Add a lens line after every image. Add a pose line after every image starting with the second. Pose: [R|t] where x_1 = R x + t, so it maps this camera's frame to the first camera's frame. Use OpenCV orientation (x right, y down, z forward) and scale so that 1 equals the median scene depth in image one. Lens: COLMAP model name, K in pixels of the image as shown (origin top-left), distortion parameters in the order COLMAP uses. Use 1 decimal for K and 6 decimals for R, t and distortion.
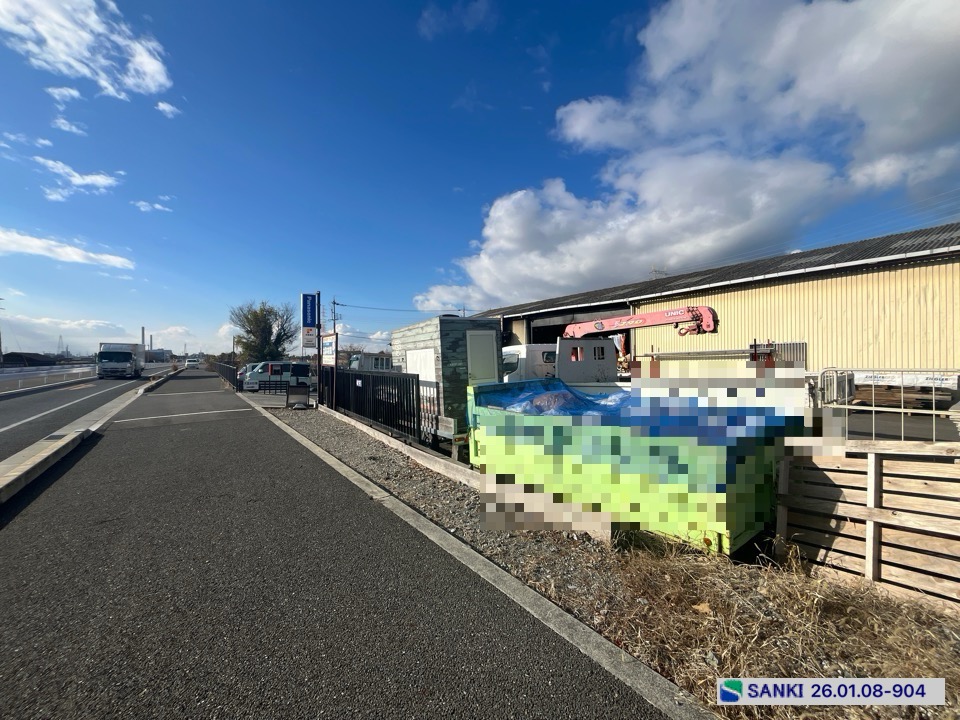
lens RADIAL K [[386.5, 0, 479.4], [0, 386.5, 350.6], [0, 0, 1]] dist [-0.005953, 0.000000]
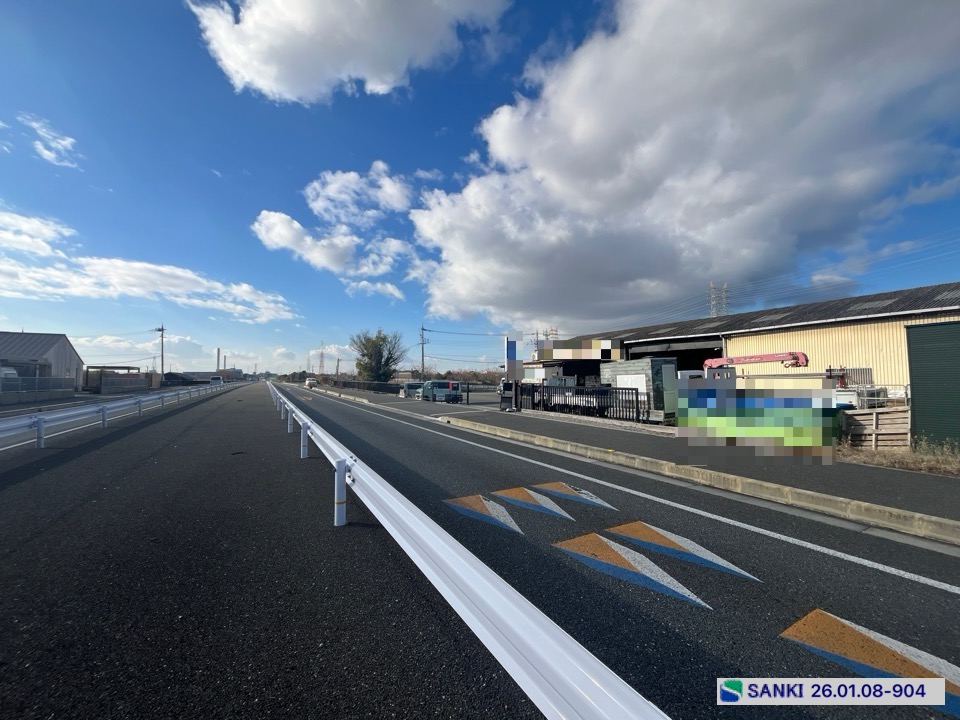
lens RADIAL K [[386.5, 0, 475.1], [0, 386.5, 352.6], [0, 0, 1]] dist [-0.005953, 0.000000]
pose [[0.992264, -0.007739, -0.123900, -0.711130], [0.002308, 0.999032, -0.043924, -0.032869], [0.124120, 0.043298, 0.991322, -0.994927]]
